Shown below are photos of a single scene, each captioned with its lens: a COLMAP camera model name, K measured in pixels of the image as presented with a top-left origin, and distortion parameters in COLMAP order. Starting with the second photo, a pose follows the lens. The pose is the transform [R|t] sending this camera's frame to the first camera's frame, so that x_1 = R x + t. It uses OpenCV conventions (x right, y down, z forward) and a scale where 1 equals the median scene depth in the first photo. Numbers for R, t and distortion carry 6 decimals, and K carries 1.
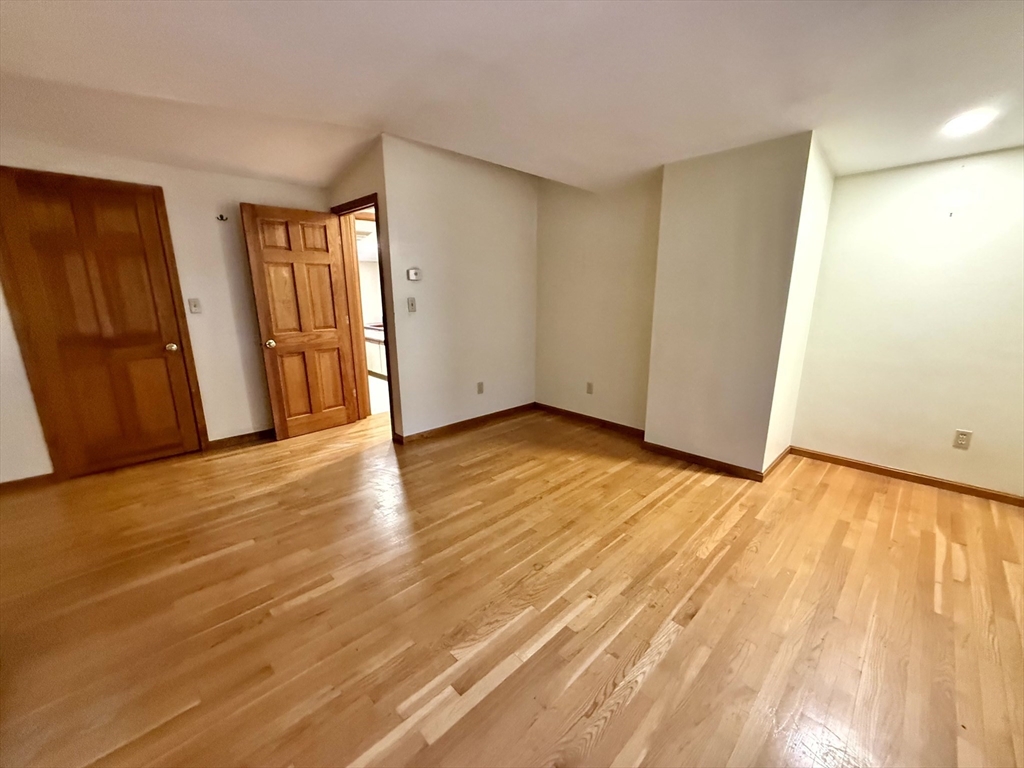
lens RADIAL K [[411.0, 0, 512.0], [0, 411.0, 384.0], [0, 0, 1]] dist [-0.000374, -0.000128]
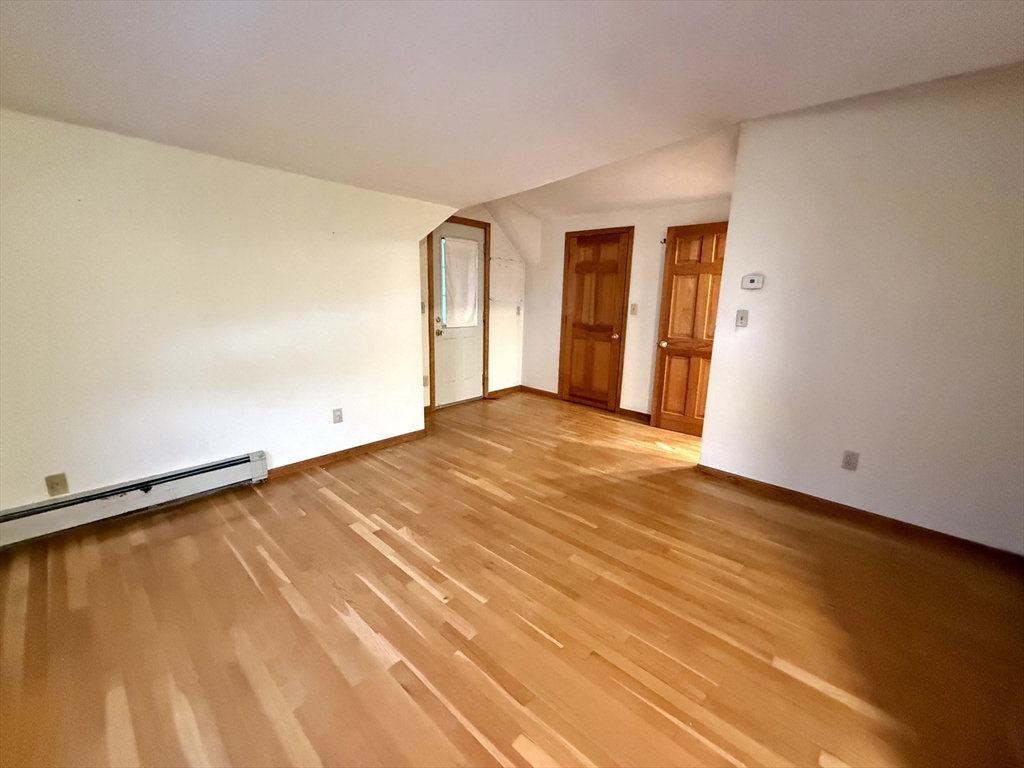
lens RADIAL K [[407.9, 0, 512.0], [0, 407.9, 385.6], [0, 0, 1]] dist [0.000358, -0.000038]
pose [[0.059804, 0.218156, -0.974080, 0.680733], [-0.244631, 0.949272, 0.197581, -0.137455], [0.967770, 0.226474, 0.110138, 0.596995]]
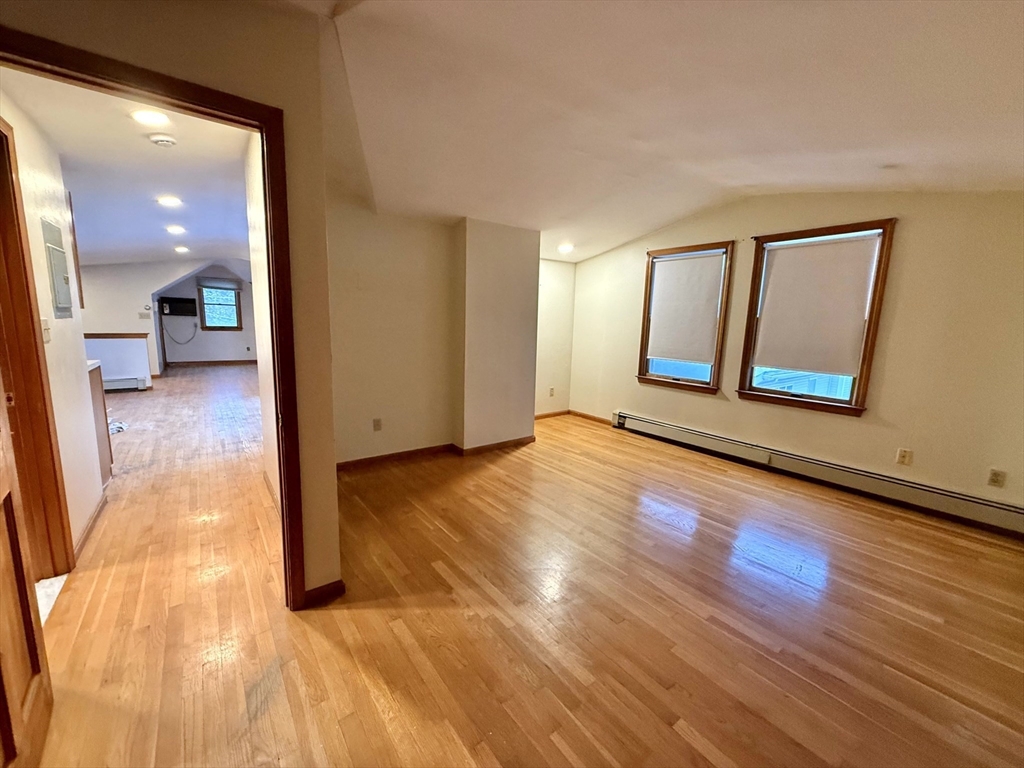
lens RADIAL K [[407.9, 0, 512.0], [0, 407.9, 385.6], [0, 0, 1]] dist [0.000358, -0.000038]
pose [[0.122459, -0.150065, 0.981063, -0.924826], [0.194953, 0.972881, 0.124479, -0.185027], [-0.973138, 0.176017, 0.148394, 0.828736]]
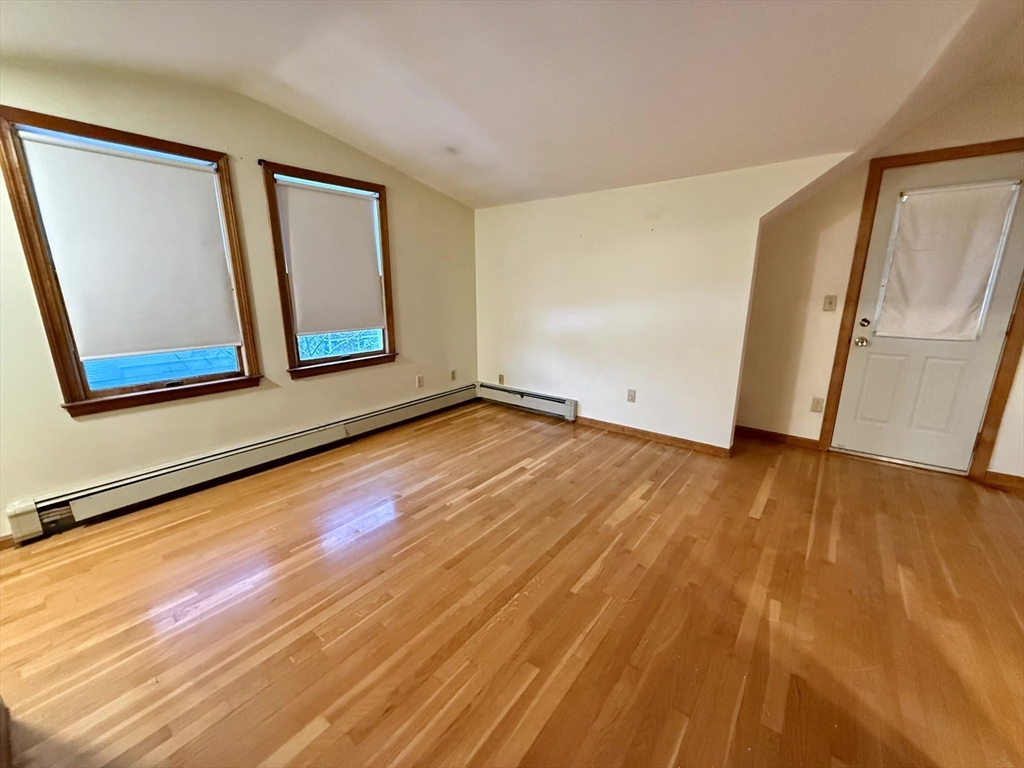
lens RADIAL K [[407.9, 0, 512.0], [0, 407.9, 385.6], [0, 0, 1]] dist [0.000358, -0.000038]
pose [[-0.991721, 0.036247, -0.123192, 0.092138], [-0.023186, 0.893025, 0.449409, -0.306254], [0.126304, 0.448544, -0.884791, 1.334639]]
